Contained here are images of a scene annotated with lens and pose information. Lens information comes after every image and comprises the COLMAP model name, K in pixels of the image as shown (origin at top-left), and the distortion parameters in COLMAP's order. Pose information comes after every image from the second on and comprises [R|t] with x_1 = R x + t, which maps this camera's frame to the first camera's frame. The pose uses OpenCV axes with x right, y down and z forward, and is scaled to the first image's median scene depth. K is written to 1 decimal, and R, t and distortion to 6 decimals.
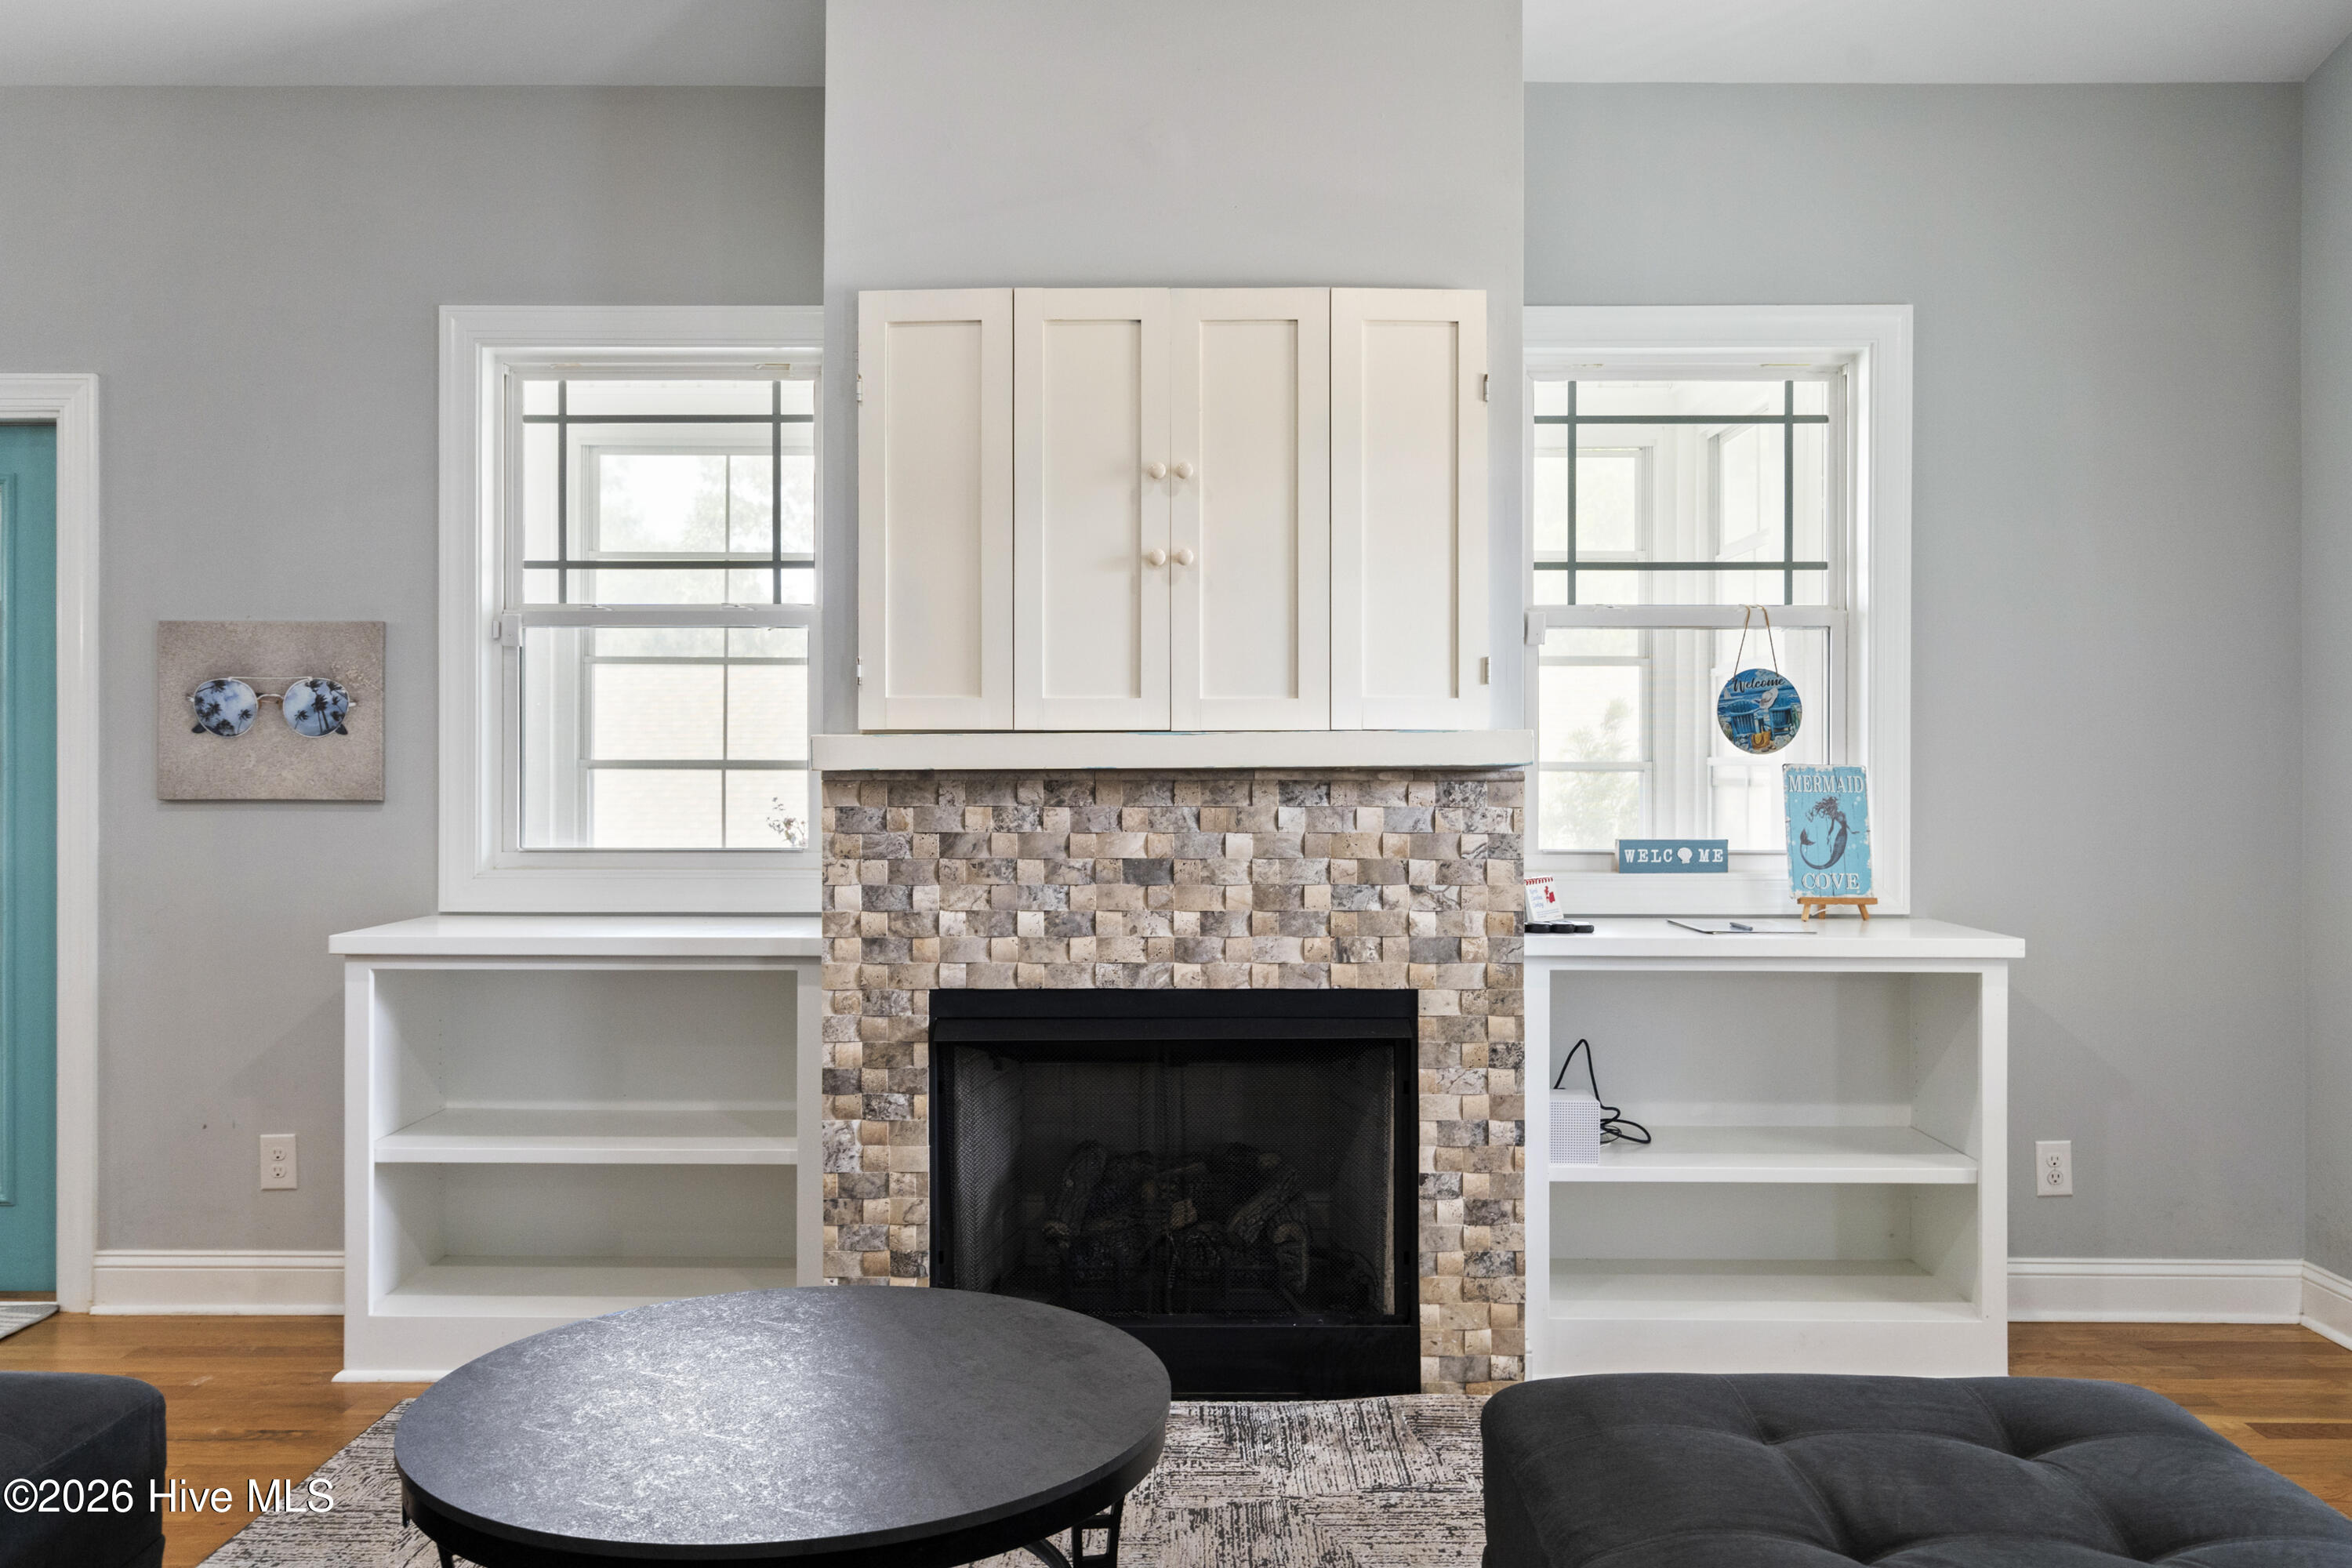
lens RADIAL K [[1868.3, 0, 1179.5], [0, 1868.3, 761.9], [0, 0, 1]] dist [0.009898, -0.000688]
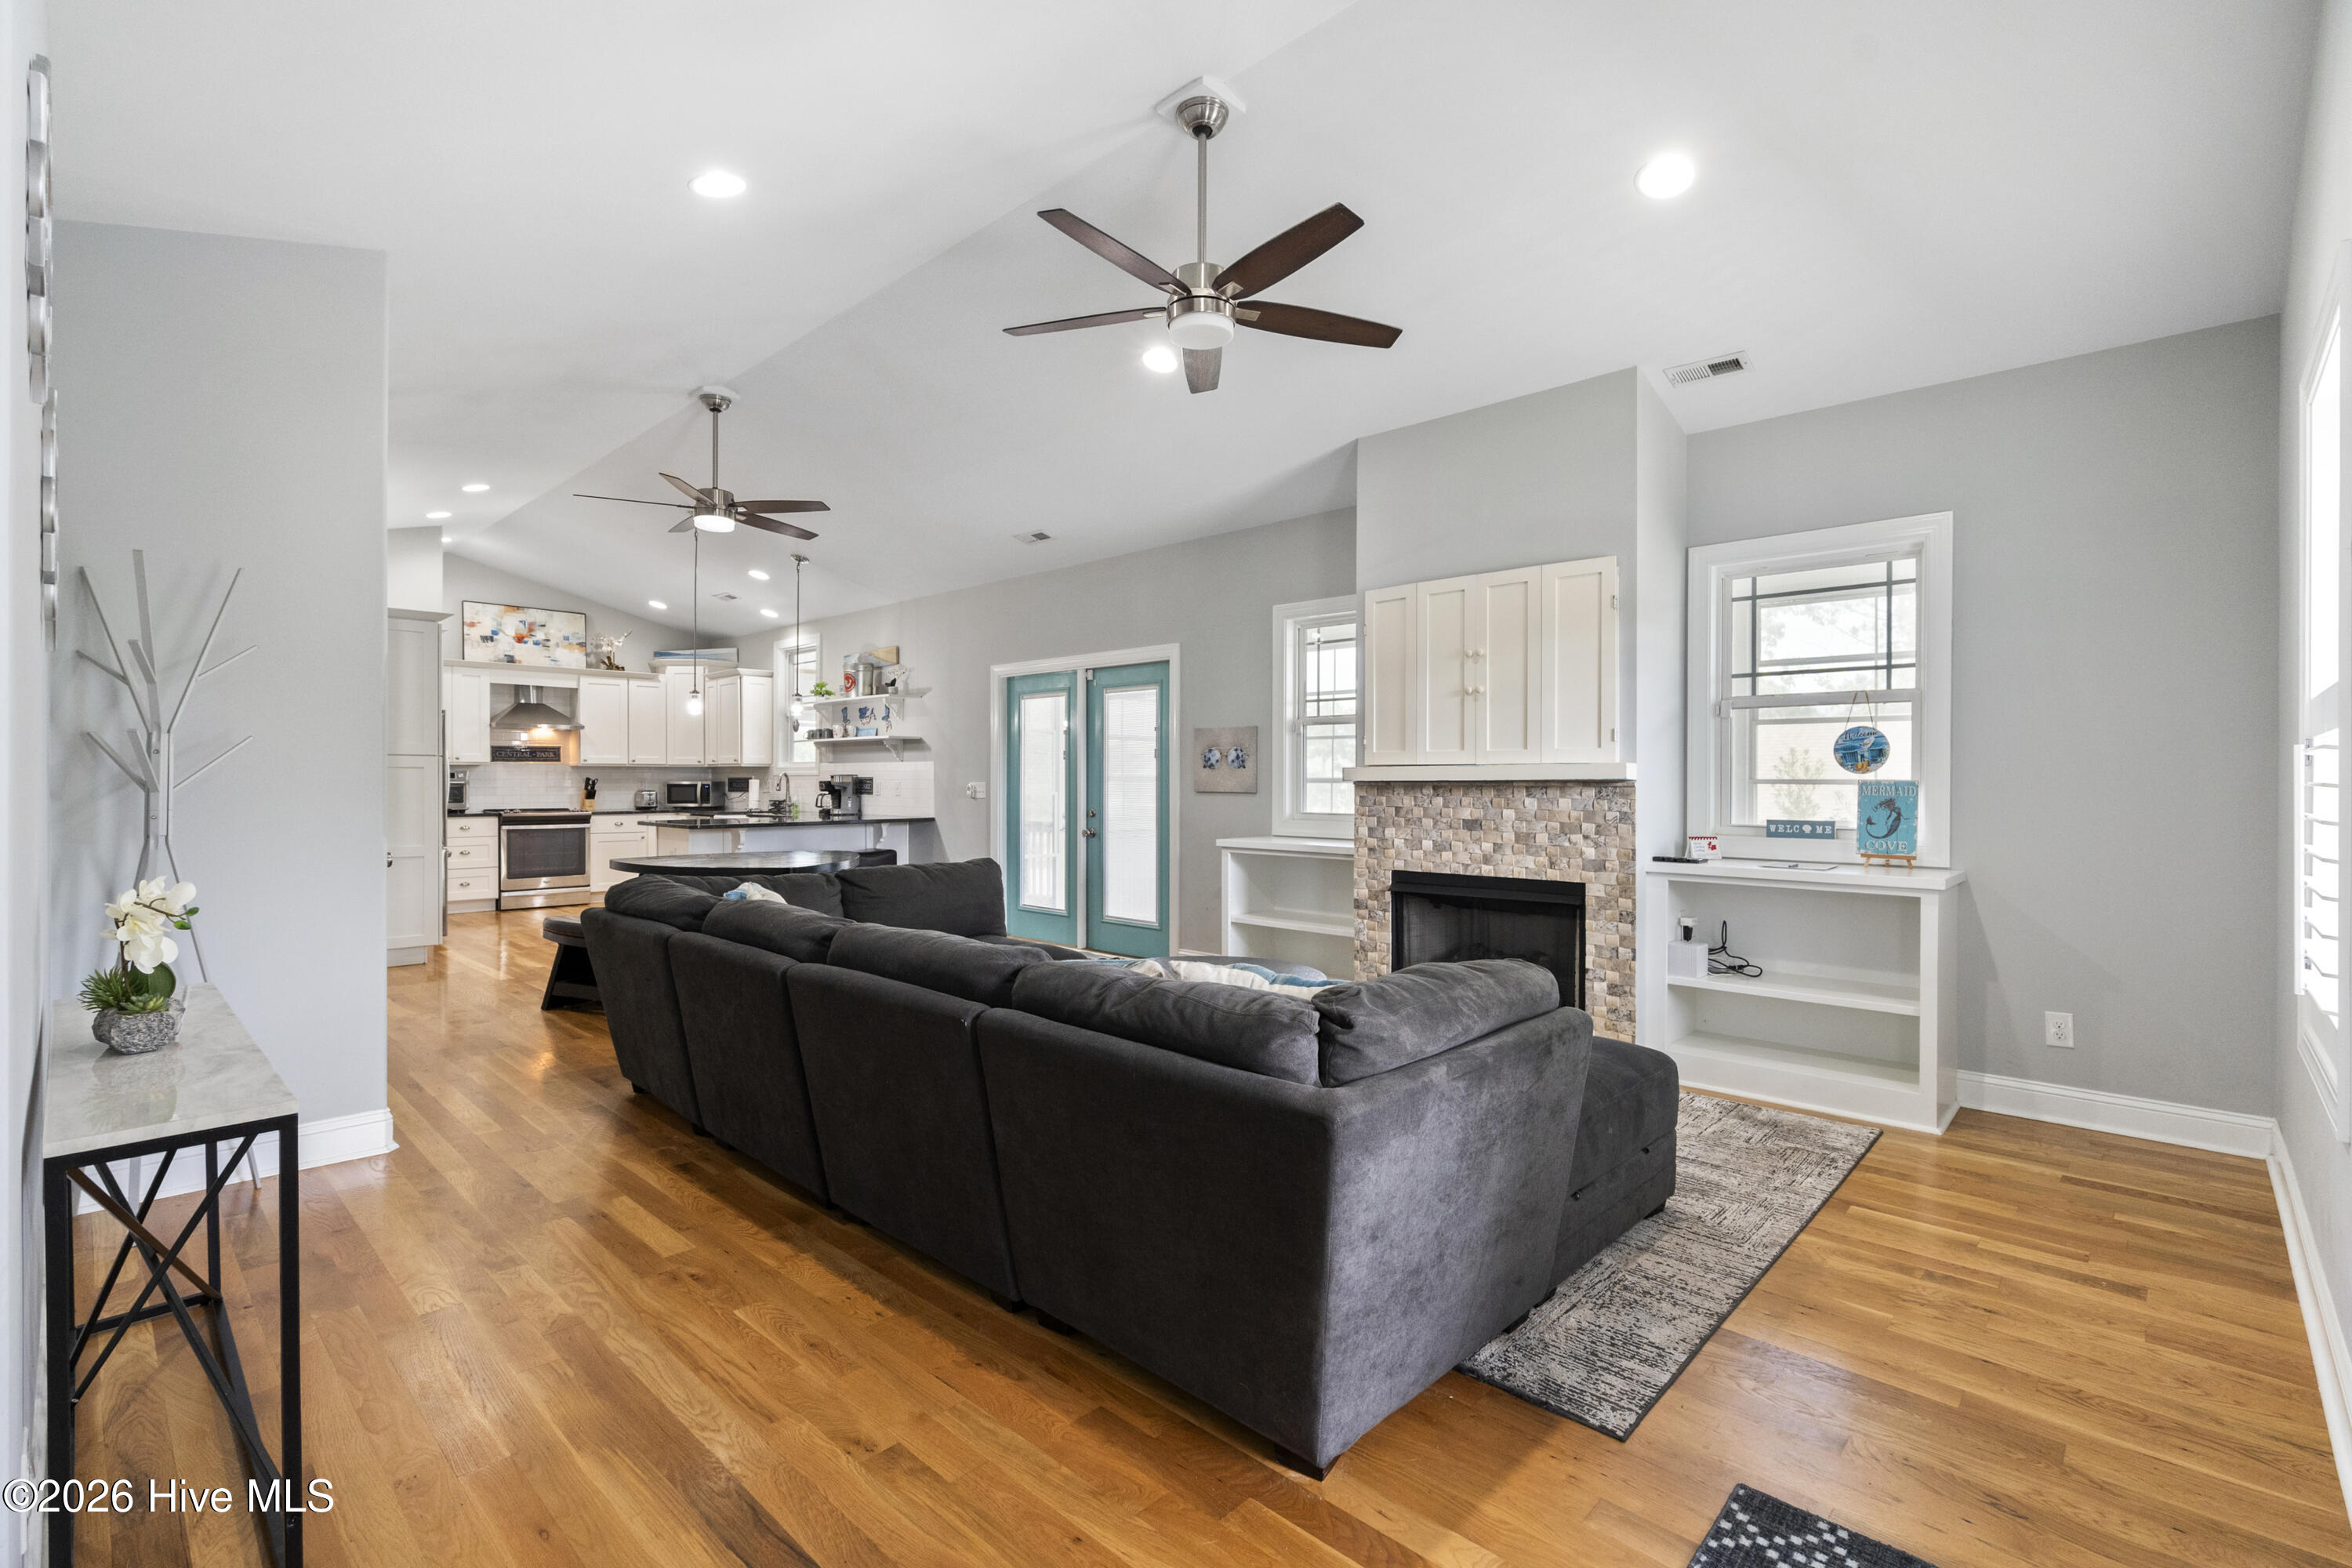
lens RADIAL K [[1059.2, 0, 1181.4], [0, 1059.2, 788.4], [0, 0, 1]] dist [-0.000082, -0.000035]
pose [[0.732412, 0.006636, -0.680830, 0.616207], [-0.002551, 0.999972, 0.007002, 0.004869], [0.680857, -0.003392, 0.732408, -0.214176]]
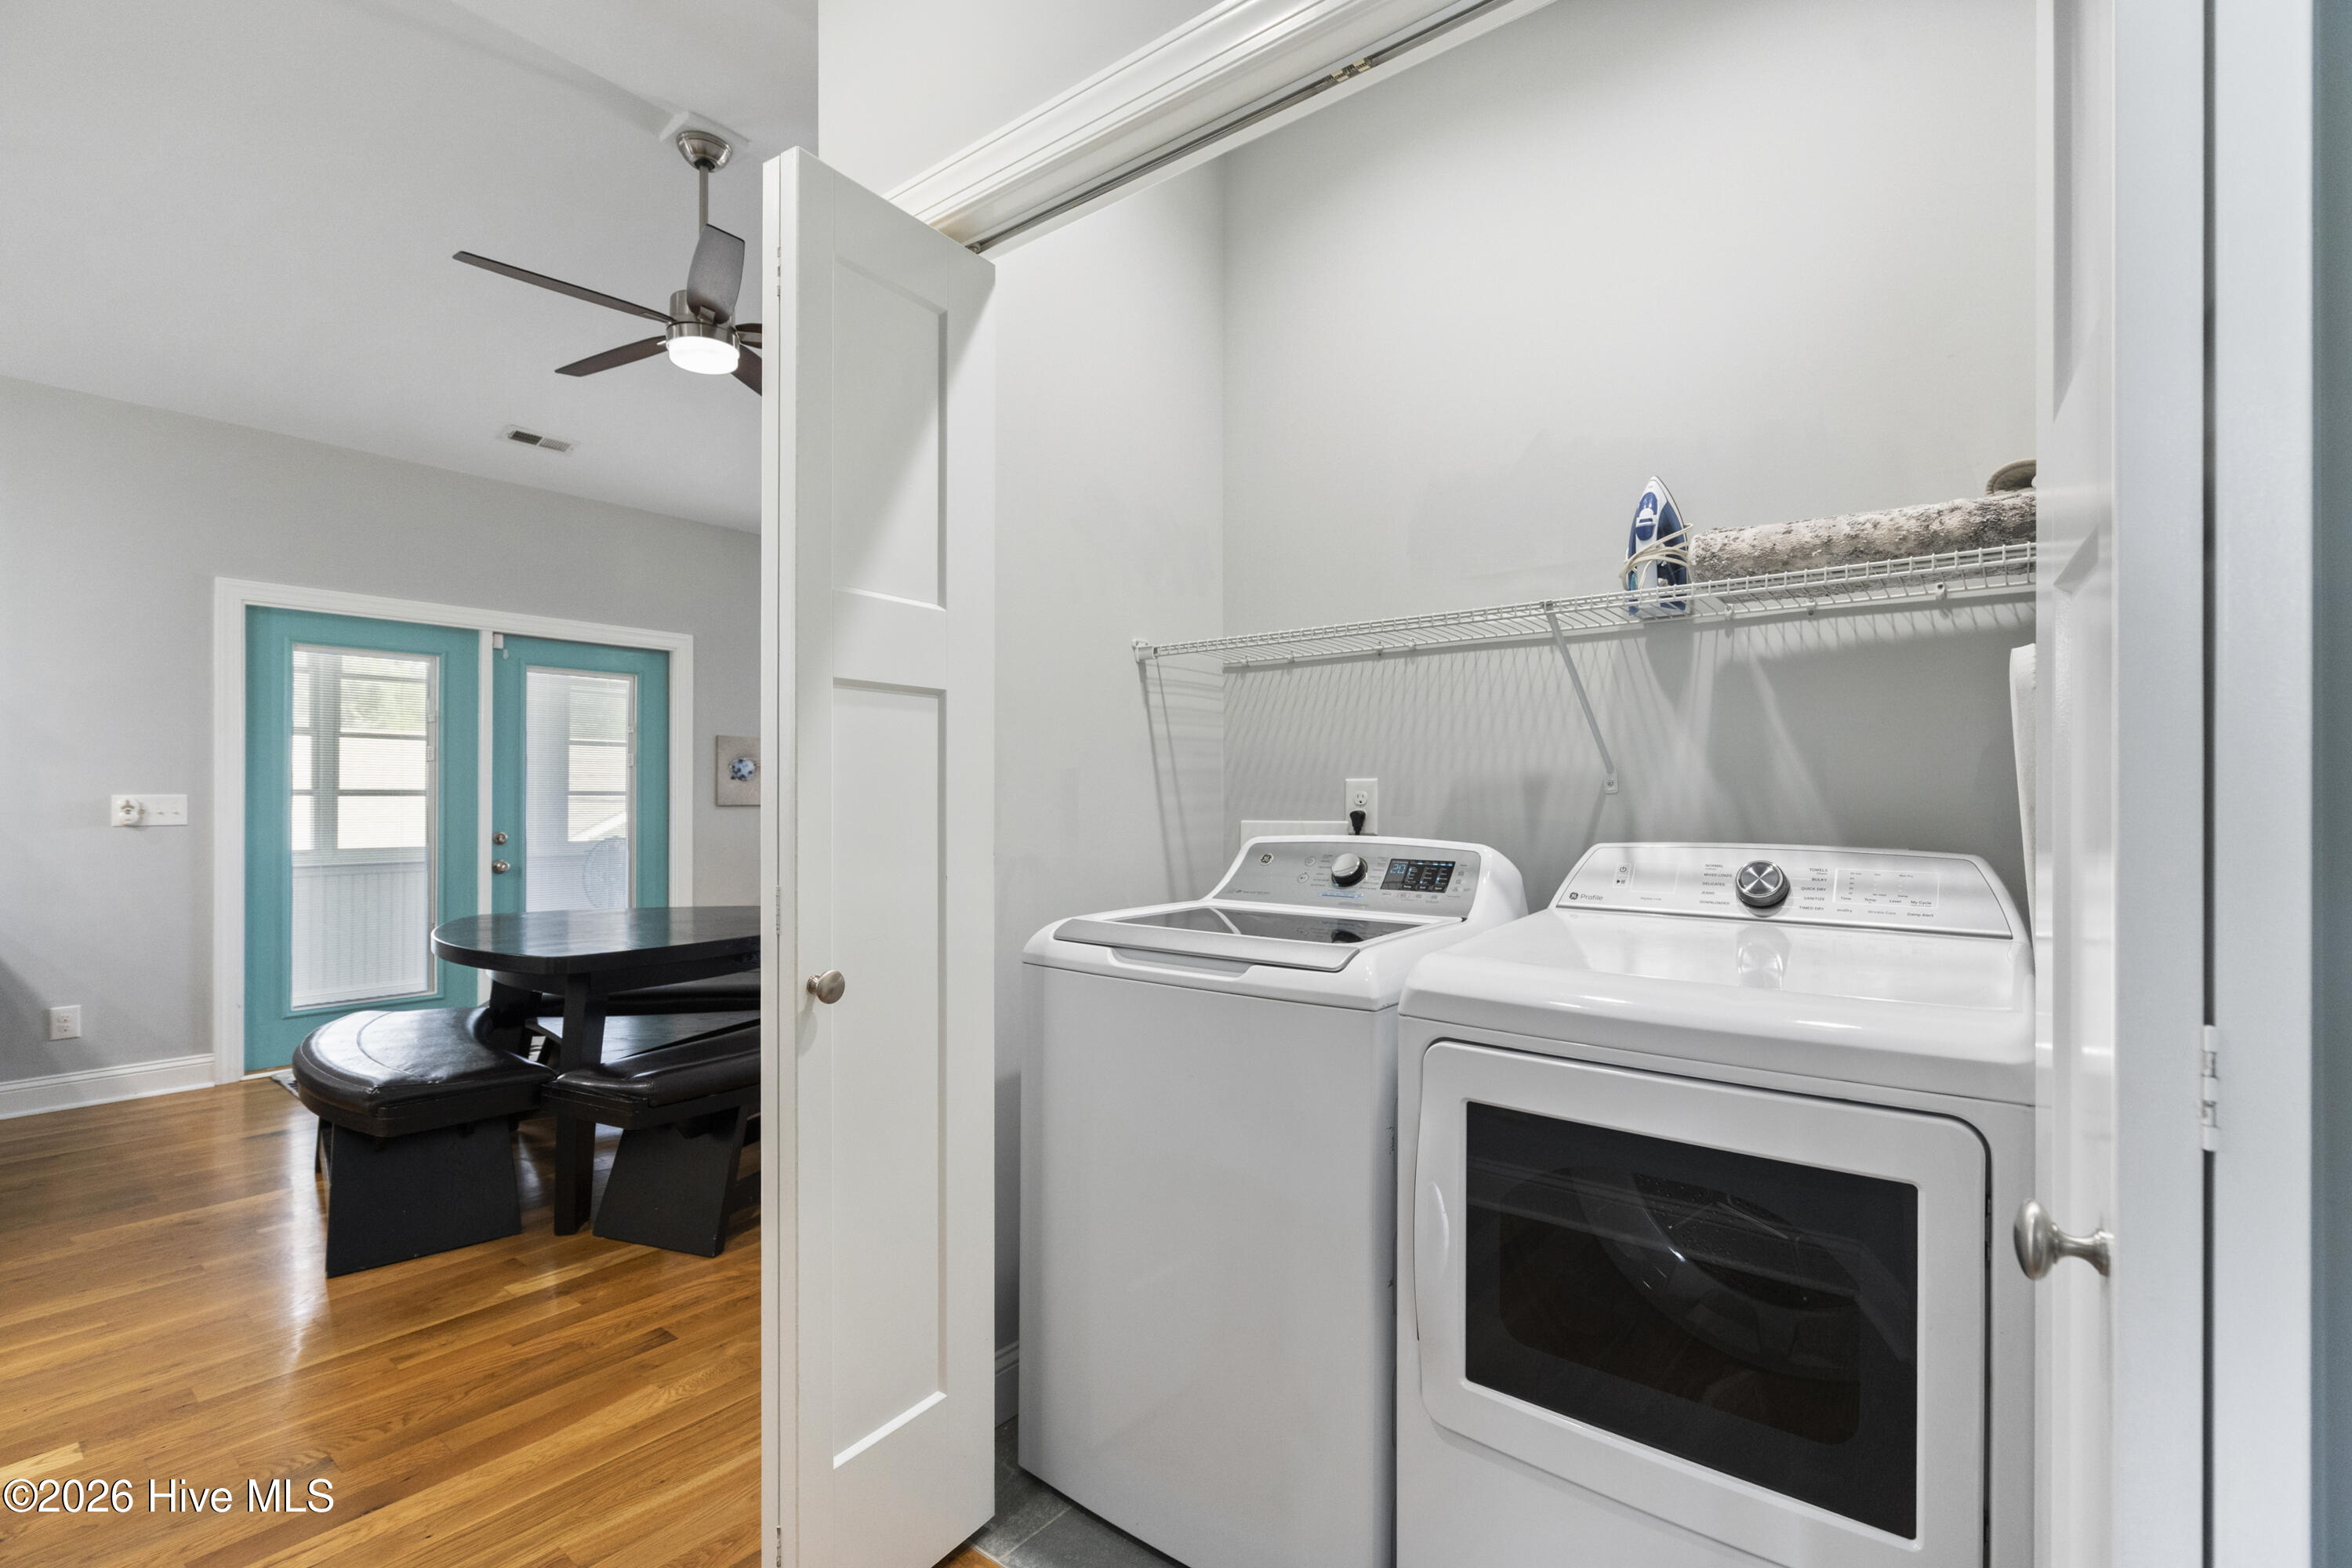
lens RADIAL K [[1059.2, 0, 1181.4], [0, 1059.2, 788.4], [0, 0, 1]] dist [-0.000082, -0.000035]
pose [[0.610971, 0.004479, 0.791640, -1.514018], [0.000902, 0.999979, -0.006353, 0.007854], [-0.791652, 0.004596, 0.610955, -0.439382]]
